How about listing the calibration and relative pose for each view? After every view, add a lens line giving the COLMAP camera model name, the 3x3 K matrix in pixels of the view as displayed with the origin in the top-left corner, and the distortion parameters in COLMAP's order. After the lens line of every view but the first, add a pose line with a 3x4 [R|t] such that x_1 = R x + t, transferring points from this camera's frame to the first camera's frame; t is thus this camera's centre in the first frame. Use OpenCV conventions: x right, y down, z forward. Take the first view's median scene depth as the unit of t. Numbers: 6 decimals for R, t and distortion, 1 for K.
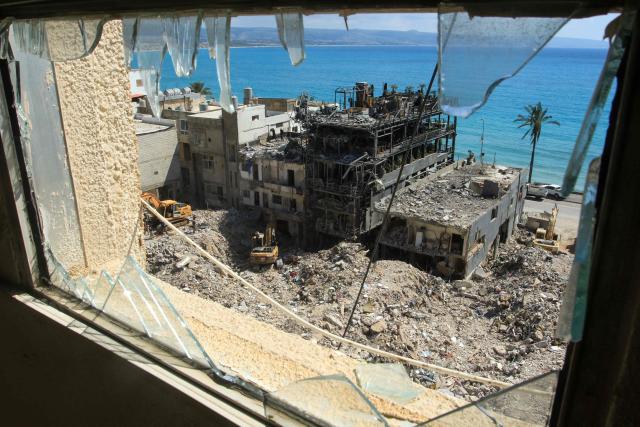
lens RADIAL K [[511.7, 0, 320.0], [0, 511.7, 213.5], [0, 0, 1]] dist [-0.037005, 0.003159]
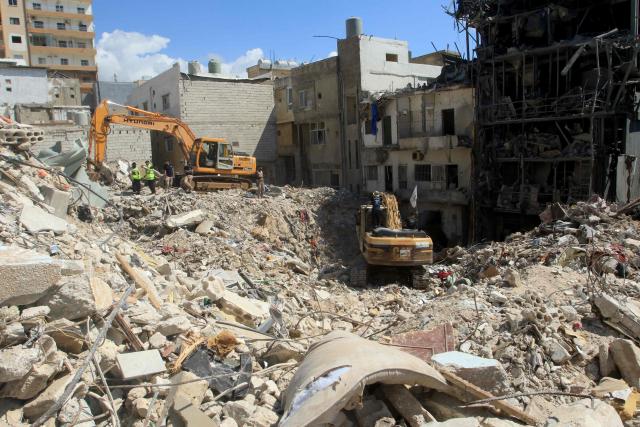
lens RADIAL K [[511.7, 0, 320.0], [0, 511.7, 213.5], [0, 0, 1]] dist [-0.037005, 0.003159]
pose [[0.946594, 0.000262, -0.322428, -0.011477], [-0.060984, 0.982095, -0.178243, 0.123808], [0.316609, 0.188386, 0.929661, 0.475458]]
